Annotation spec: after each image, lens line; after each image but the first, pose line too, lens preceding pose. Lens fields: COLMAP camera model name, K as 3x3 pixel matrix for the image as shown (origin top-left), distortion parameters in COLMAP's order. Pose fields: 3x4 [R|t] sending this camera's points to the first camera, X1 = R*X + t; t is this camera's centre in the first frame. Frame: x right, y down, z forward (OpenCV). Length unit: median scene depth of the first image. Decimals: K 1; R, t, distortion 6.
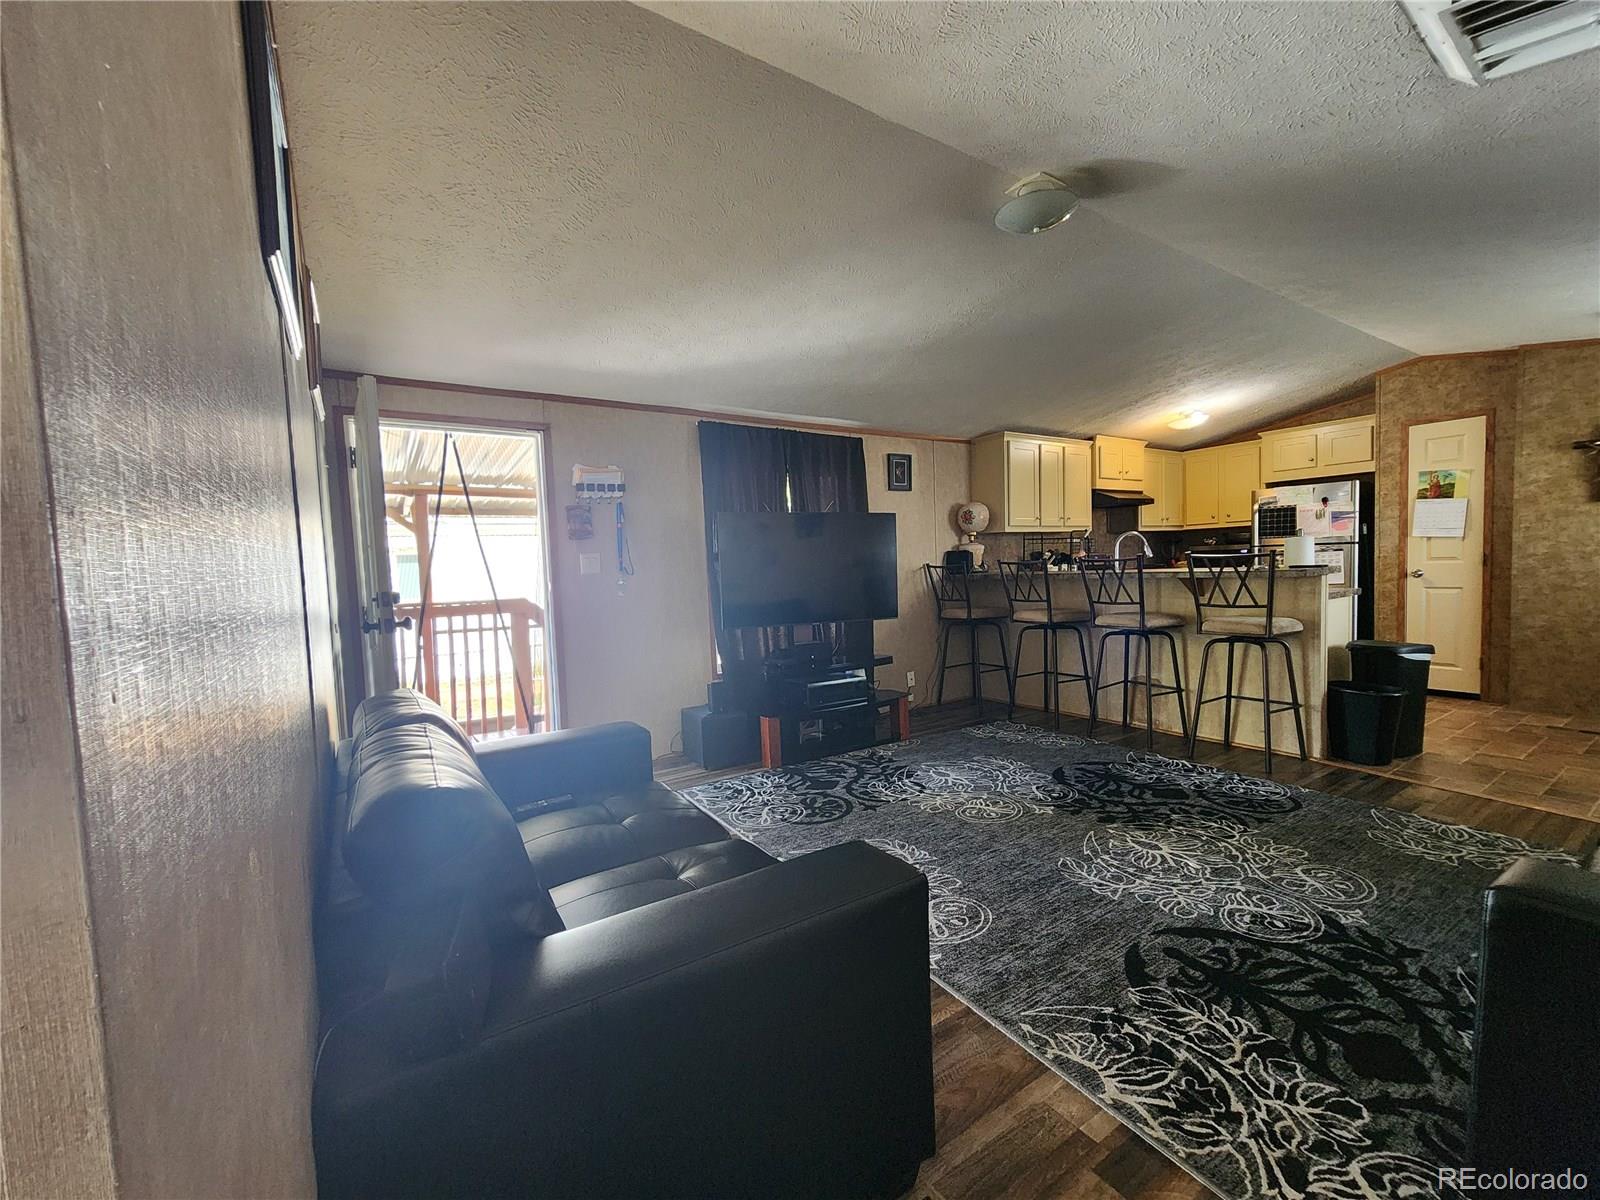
lens RADIAL K [[658.4, 0, 793.6], [0, 658.4, 599.2], [0, 0, 1]] dist [-0.002640, 0.000268]
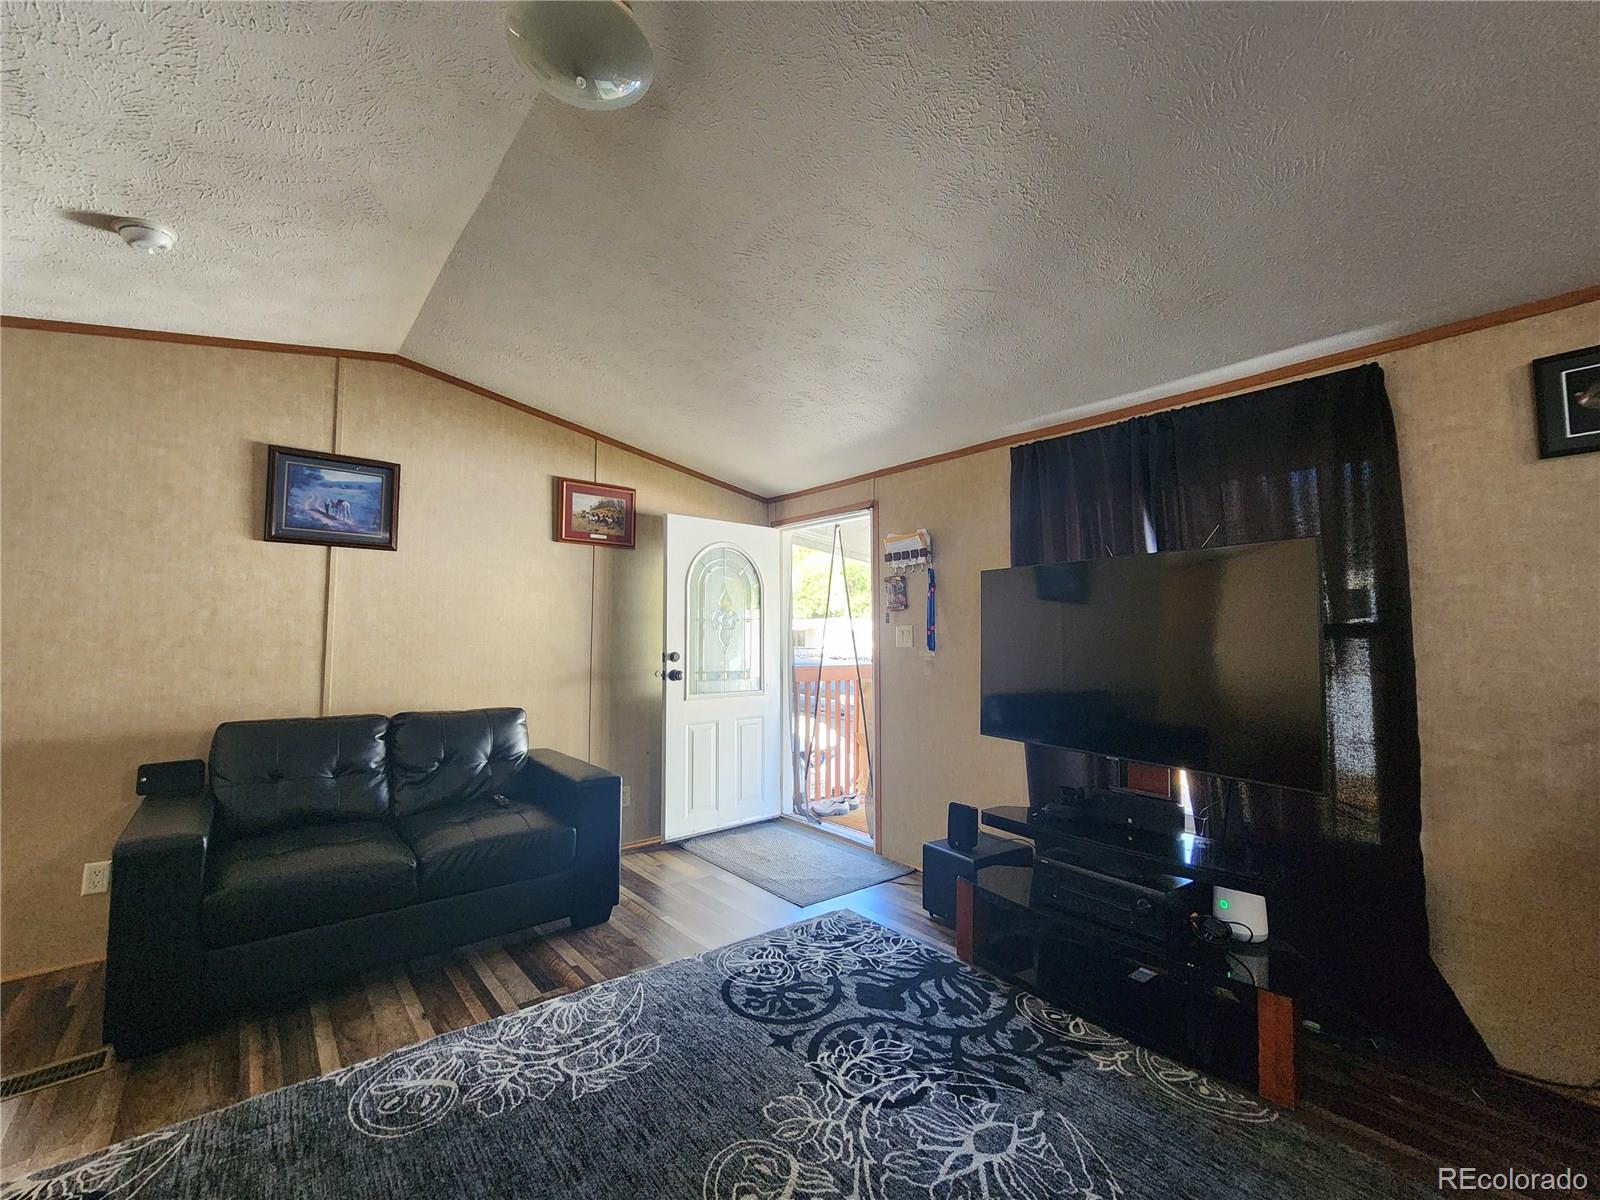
lens RADIAL K [[658.4, 0, 793.6], [0, 658.4, 599.2], [0, 0, 1]] dist [-0.002640, 0.000268]
pose [[0.122372, -0.024547, -0.992181, 0.639957], [-0.060642, 0.997641, -0.032162, -0.071829], [0.990630, 0.064104, 0.120595, 0.773249]]
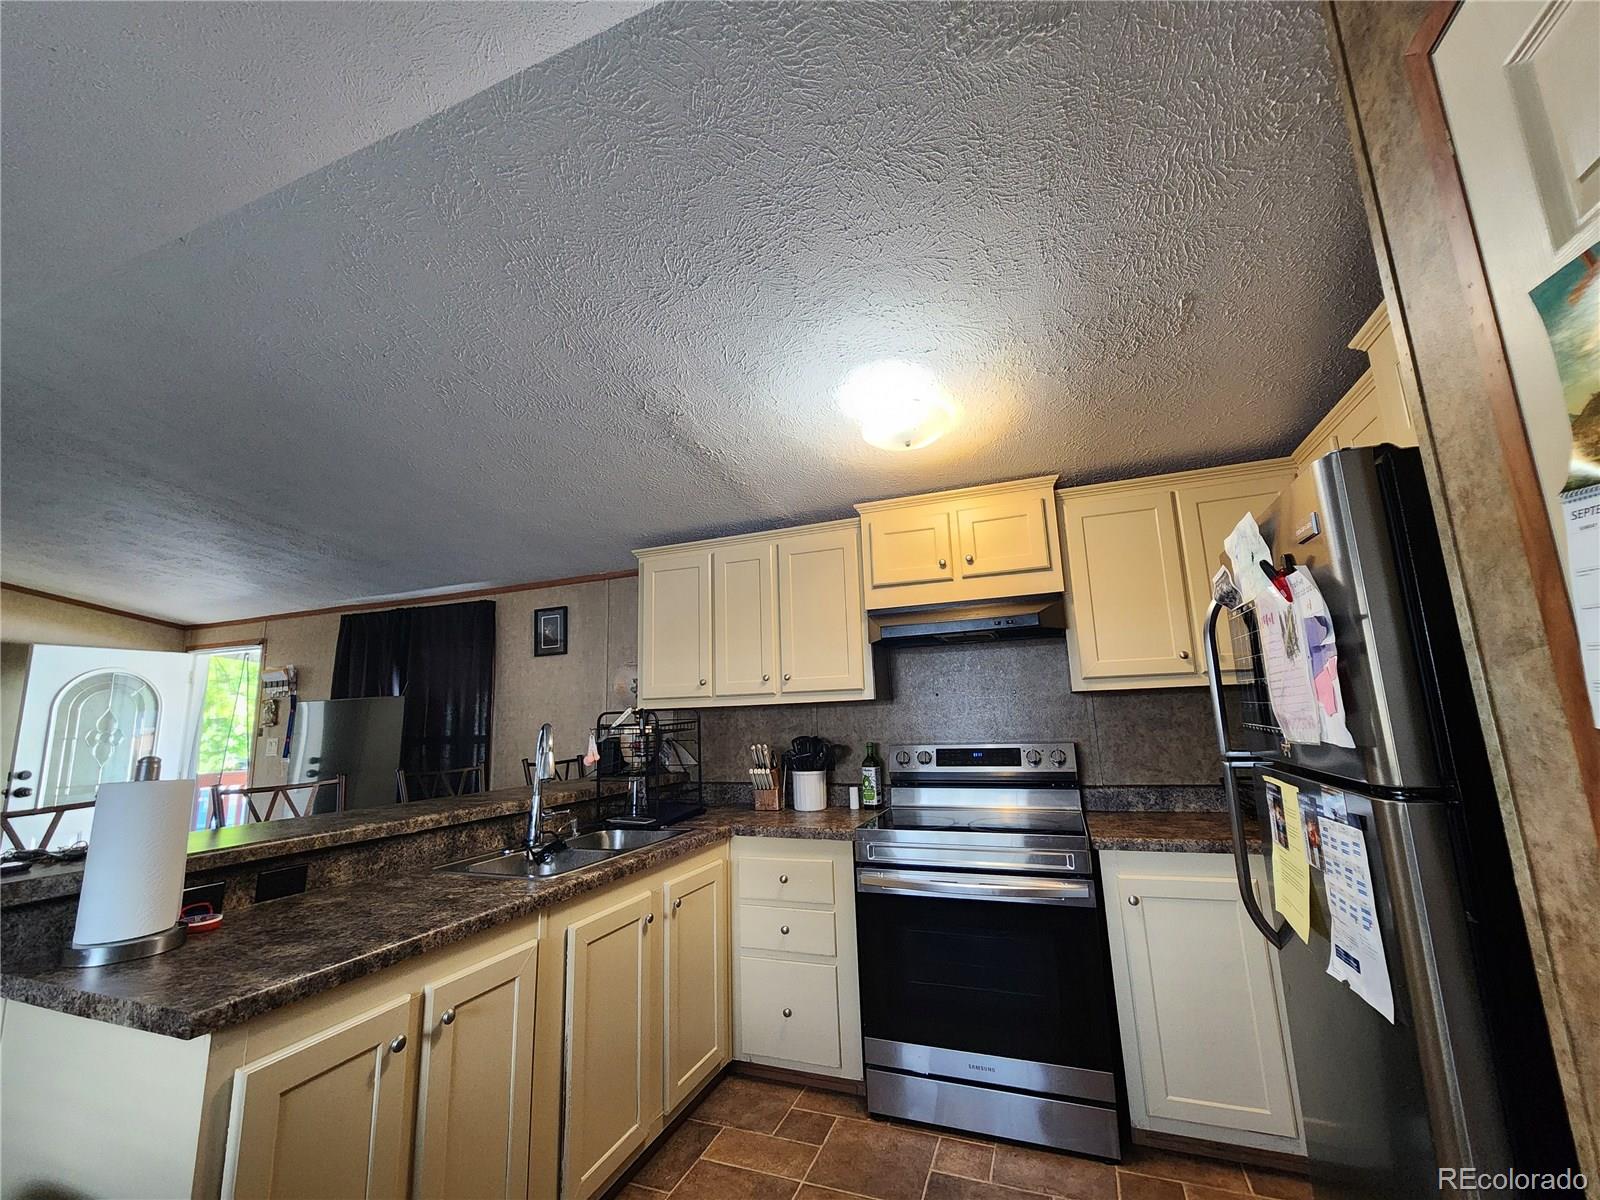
lens RADIAL K [[658.4, 0, 793.6], [0, 658.4, 599.2], [0, 0, 1]] dist [-0.002640, 0.000268]
pose [[0.581807, -0.127030, -0.803346, 1.328094], [-0.033580, 0.983134, -0.179779, -0.145006], [0.812634, 0.131573, 0.567728, 1.122476]]
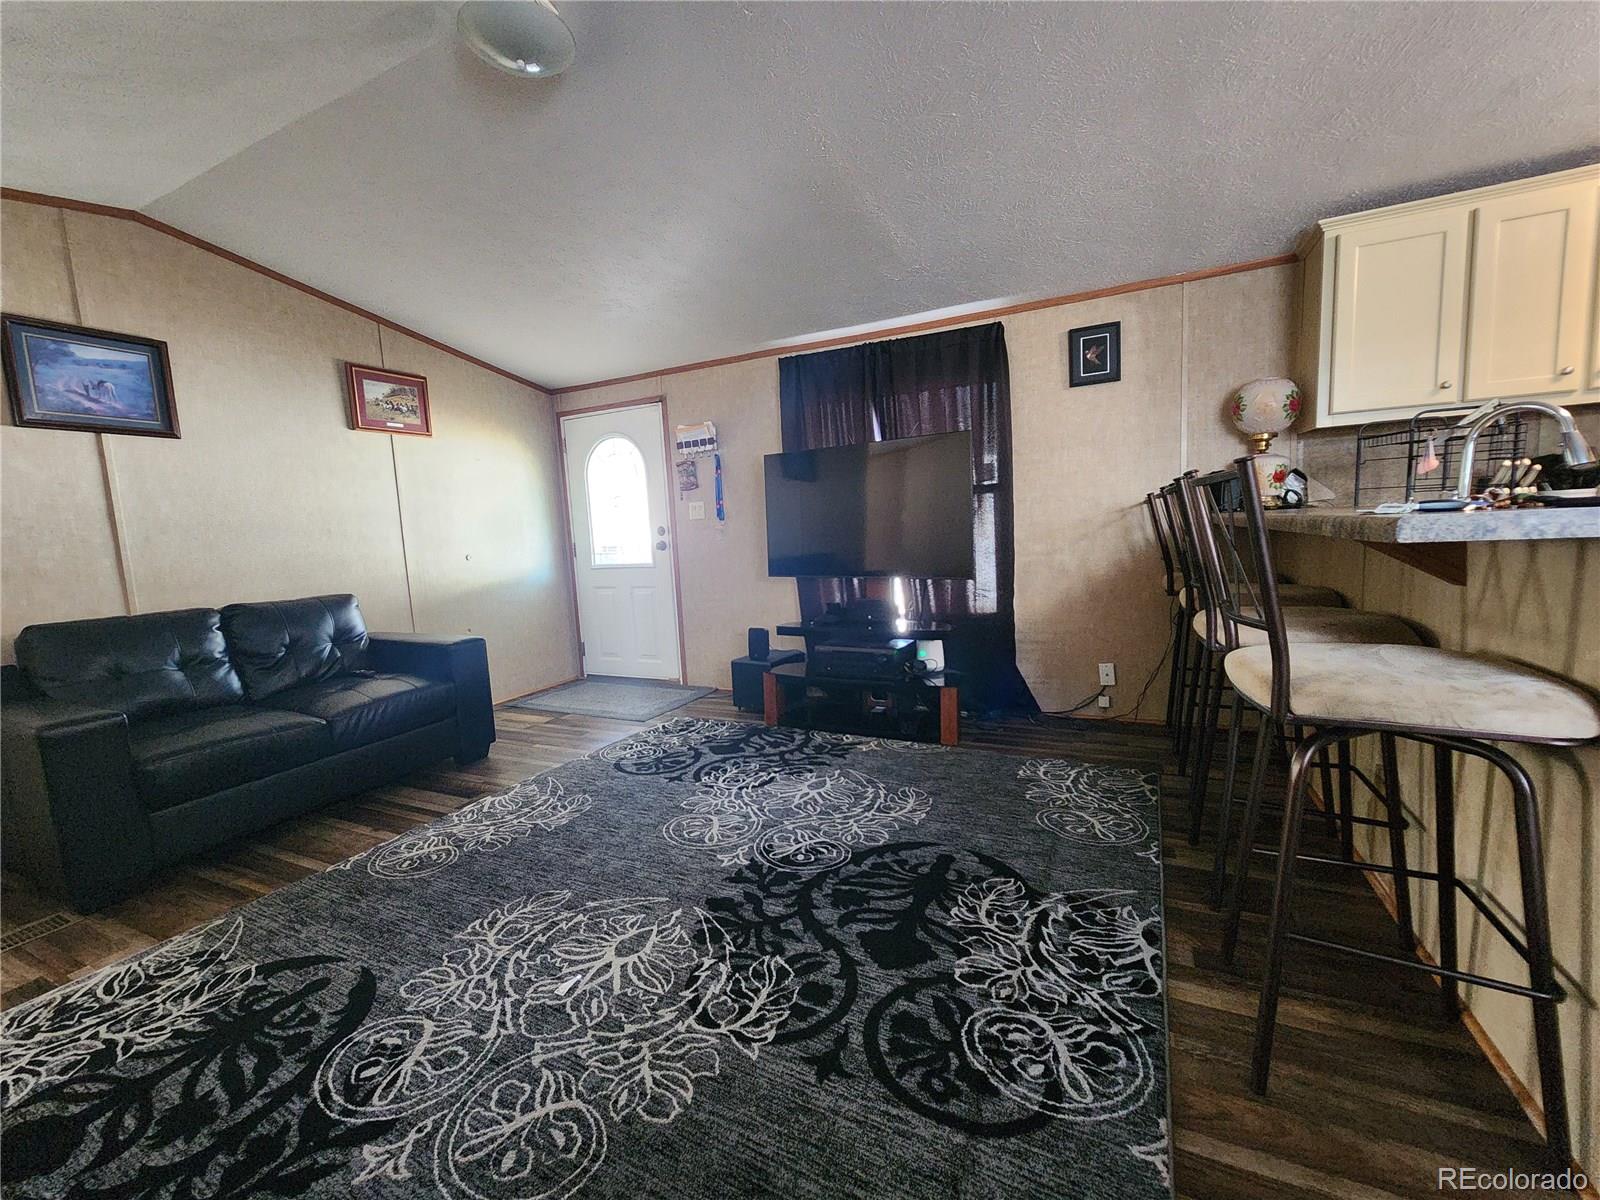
lens RADIAL K [[651.9, 0, 791.7], [0, 651.9, 598.4], [0, 0, 1]] dist [-0.000062, 0.000681]
pose [[0.517696, 0.103769, -0.849249, 0.814976], [-0.012059, 0.993404, 0.114032, -0.036463], [0.855480, -0.048793, 0.515532, 0.578937]]
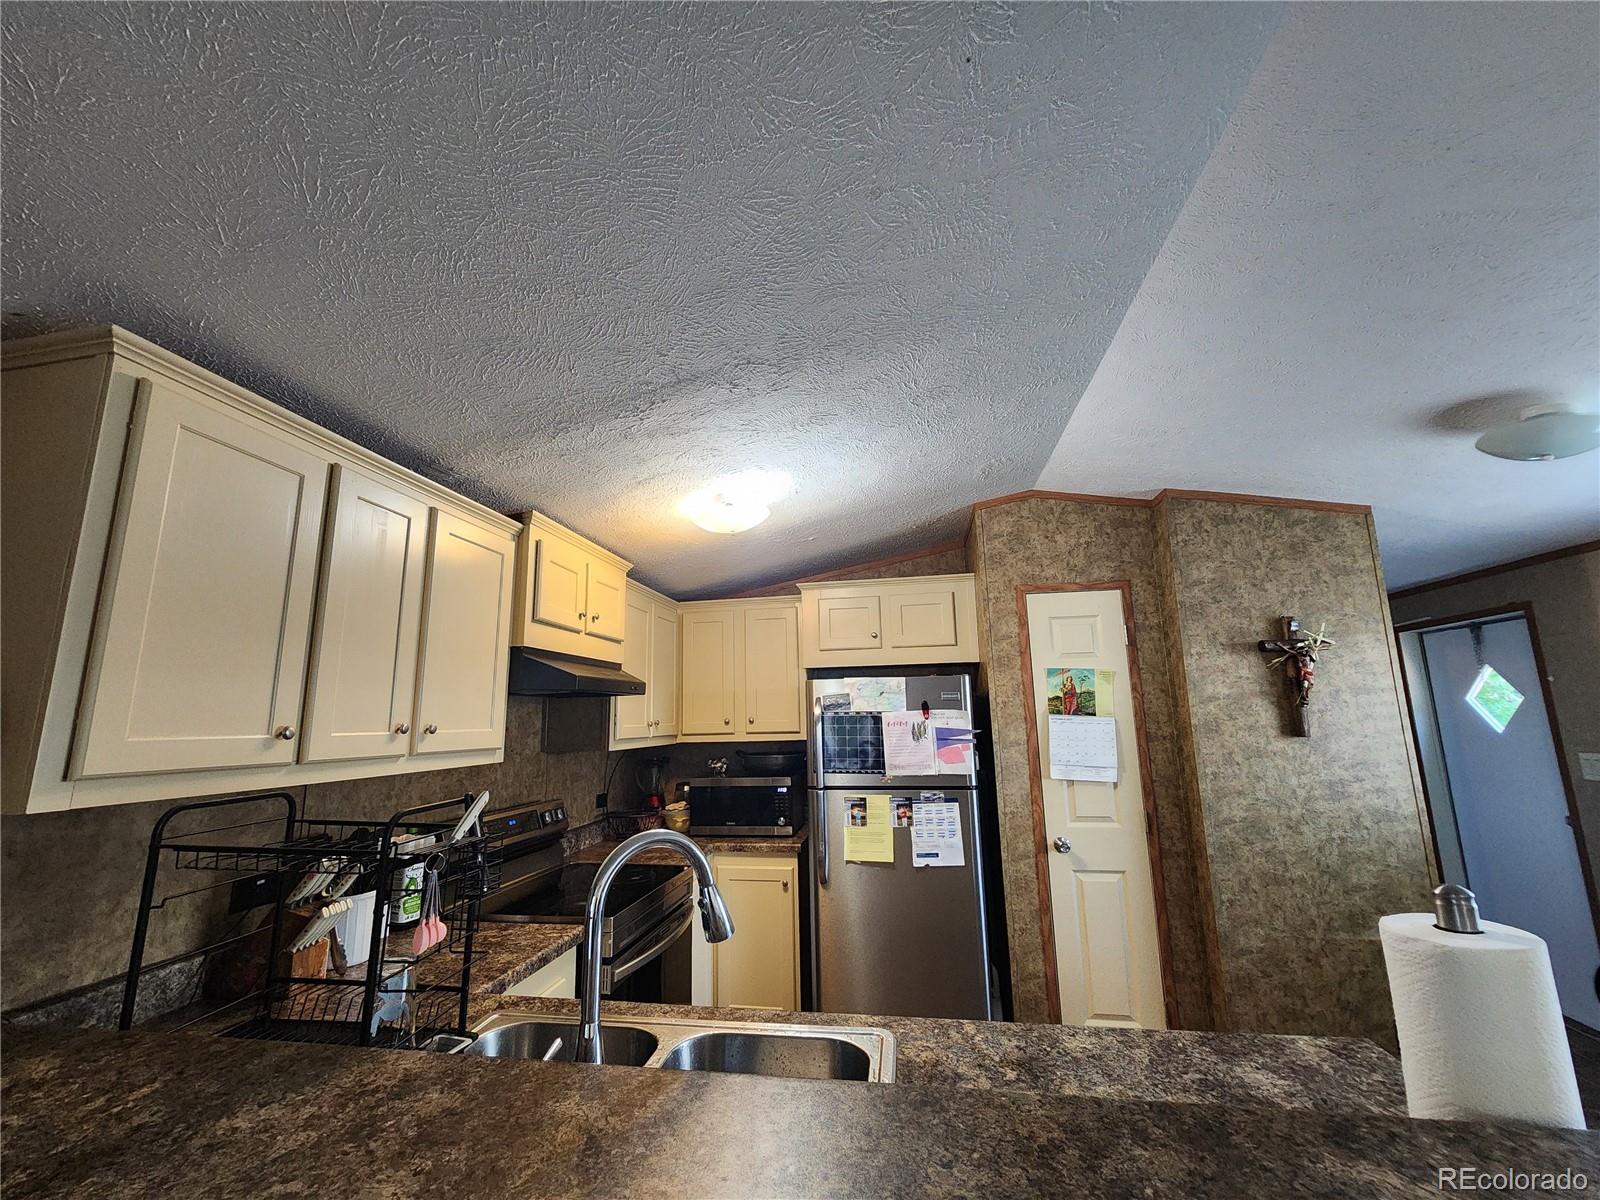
lens RADIAL K [[658.4, 0, 793.6], [0, 658.4, 599.2], [0, 0, 1]] dist [-0.002640, 0.000268]
pose [[0.683712, 0.154608, 0.713186, 0.483341], [0.034495, 0.969360, -0.243211, -0.160747], [-0.728936, 0.190888, 0.657430, 1.046730]]
